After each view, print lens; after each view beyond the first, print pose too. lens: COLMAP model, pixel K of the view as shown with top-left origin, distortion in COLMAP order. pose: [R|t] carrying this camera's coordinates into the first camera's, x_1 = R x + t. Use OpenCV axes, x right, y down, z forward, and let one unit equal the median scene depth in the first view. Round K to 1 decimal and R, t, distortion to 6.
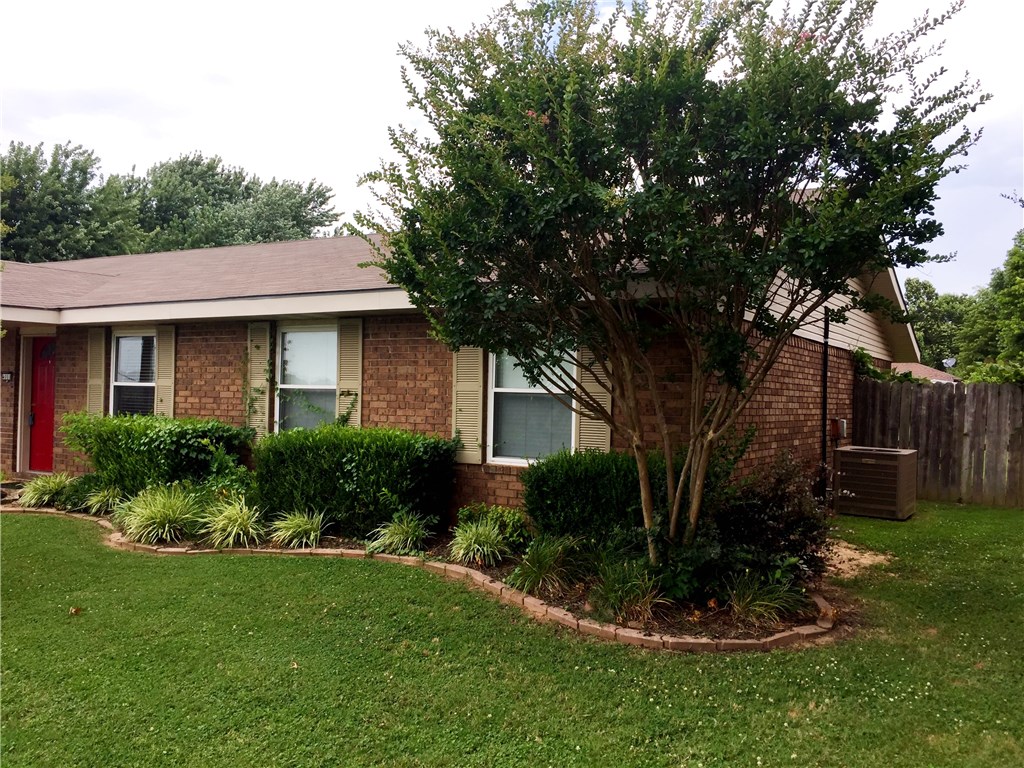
lens RADIAL K [[875.4, 0, 501.1], [0, 875.4, 389.6], [0, 0, 1]] dist [0.088443, -0.062494]
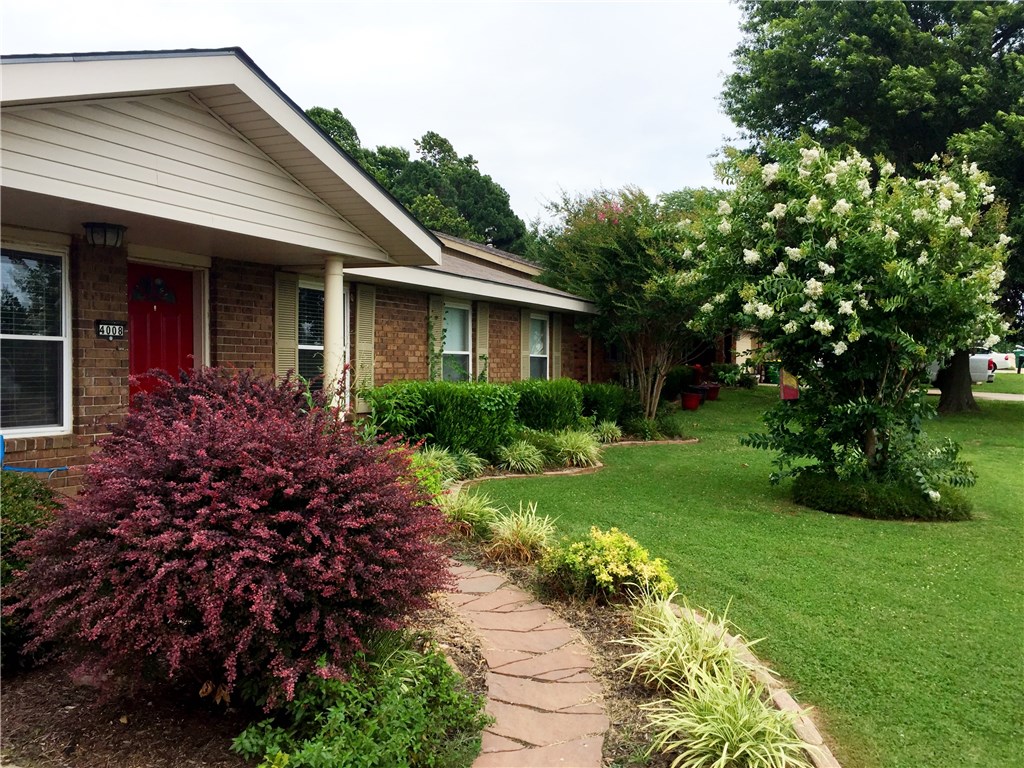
lens RADIAL K [[875.4, 0, 511.4], [0, 875.4, 382.9], [0, 0, 1]] dist [0.088443, -0.062494]
pose [[-0.119862, -0.042342, 0.991887, -1.544978], [-0.019938, 0.998991, 0.040236, -0.012284], [-0.992590, -0.014953, -0.120586, 1.132827]]
